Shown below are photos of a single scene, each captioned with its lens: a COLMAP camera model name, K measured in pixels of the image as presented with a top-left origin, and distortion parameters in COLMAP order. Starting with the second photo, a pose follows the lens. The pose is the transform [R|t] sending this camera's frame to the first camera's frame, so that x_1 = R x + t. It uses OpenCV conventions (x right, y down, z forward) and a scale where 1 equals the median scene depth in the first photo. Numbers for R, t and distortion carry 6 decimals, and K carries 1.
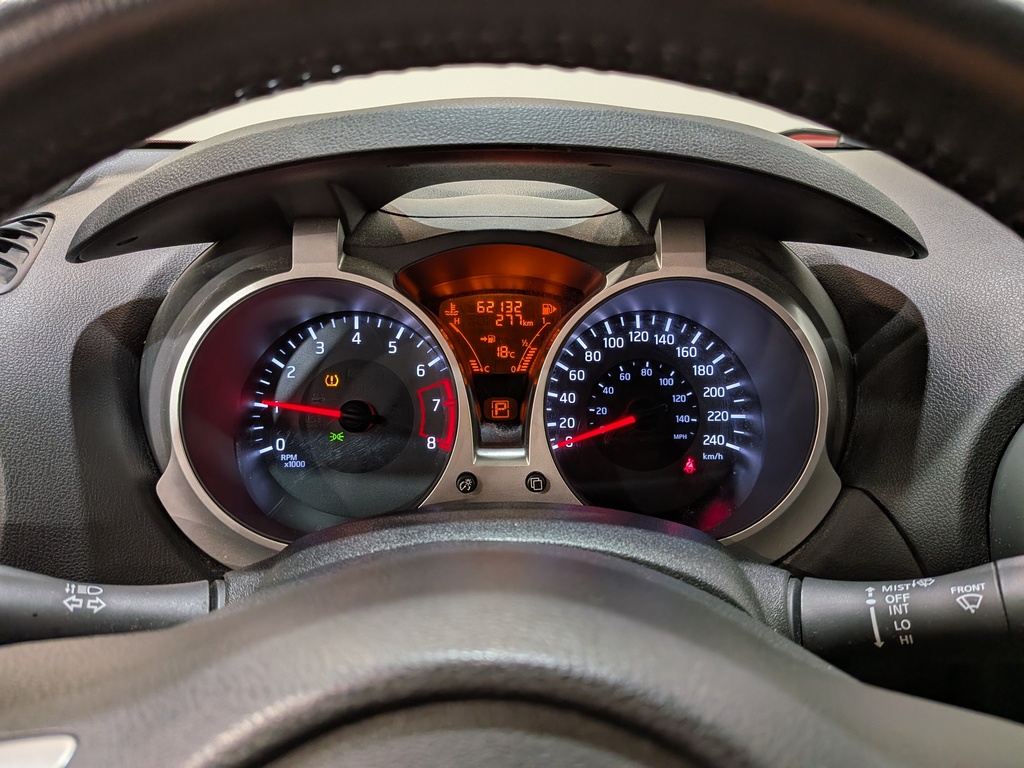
lens RADIAL K [[782.2, 0, 512.0], [0, 782.2, 384.0], [0, 0, 1]] dist [0.100504, -0.184059]
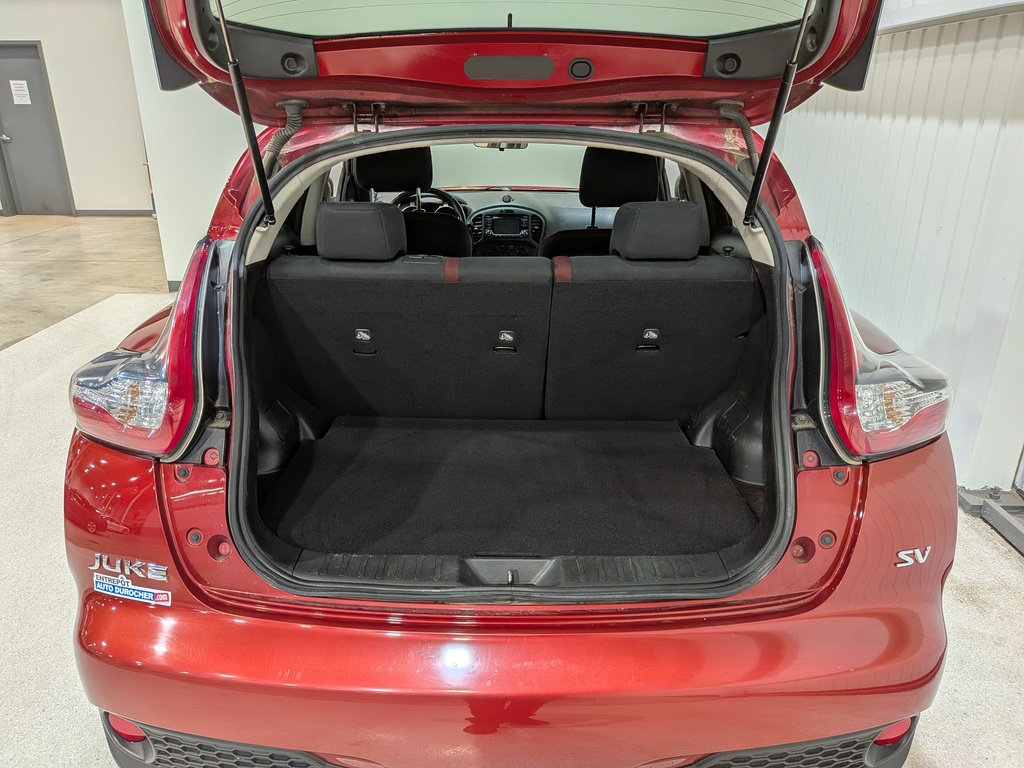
lens RADIAL K [[782.2, 0, 512.0], [0, 782.2, 384.0], [0, 0, 1]] dist [0.100504, -0.184059]
pose [[0.999574, 0.002420, -0.029068, 1.160256], [-0.002352, 0.999994, 0.002404, 1.828056], [0.029074, -0.002335, 0.999575, -7.868240]]
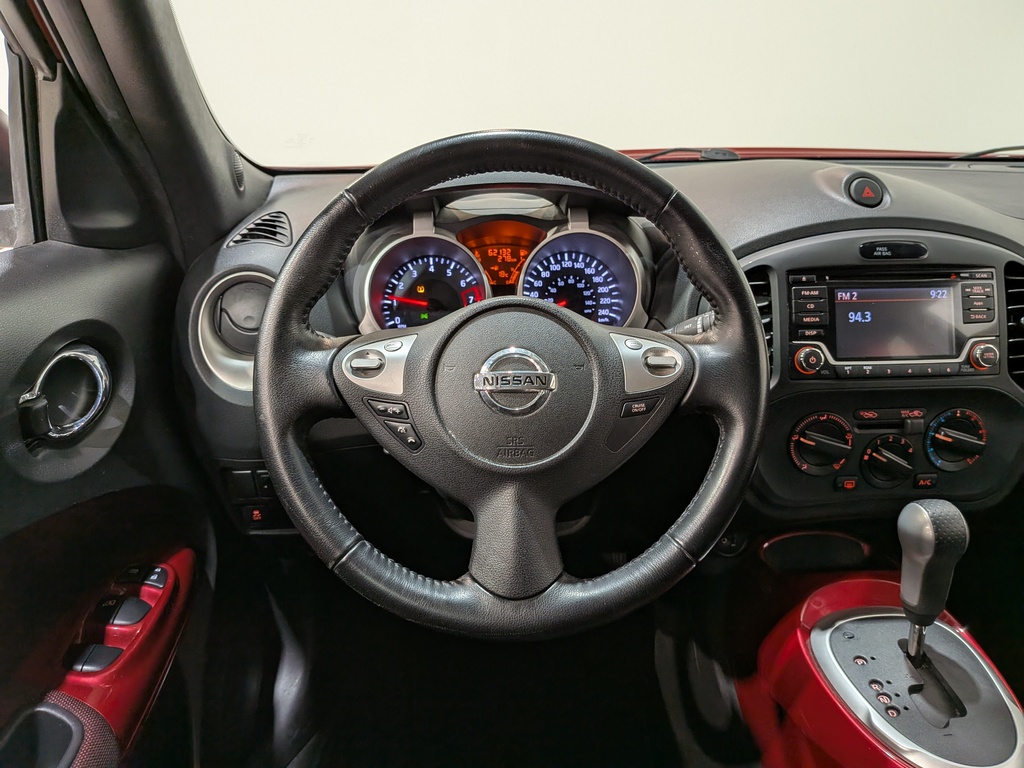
lens RADIAL K [[762.5, 0, 528.0], [0, 762.5, 367.6], [0, 0, 1]] dist [0.081723, -0.160045]
pose [[0.998208, -0.035180, 0.048409, -0.050410], [0.035276, 0.999377, -0.001131, 0.214853], [-0.048339, 0.002837, 0.998827, -1.035435]]
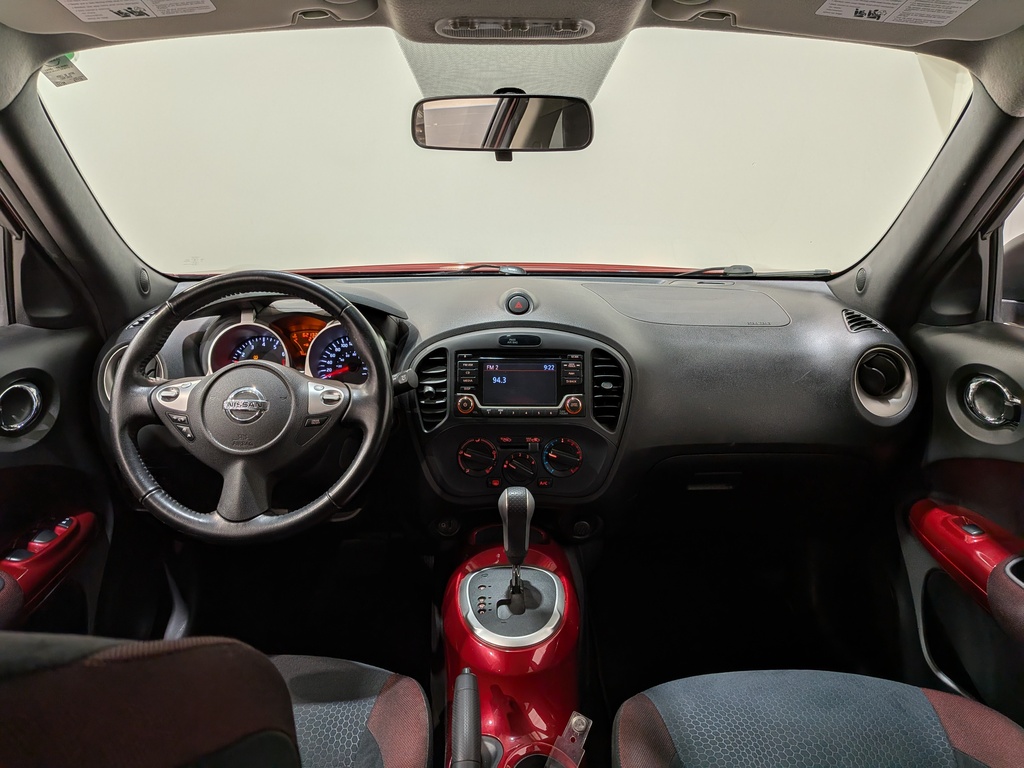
lens RADIAL K [[758.6, 0, 512.0], [0, 758.6, 384.0], [0, 0, 1]] dist [0.099083, -0.190794]
pose [[0.999918, -0.006242, 0.011184, 0.792204], [0.007129, 0.996681, -0.081091, 0.369299], [-0.010641, 0.081164, 0.996644, -2.150886]]
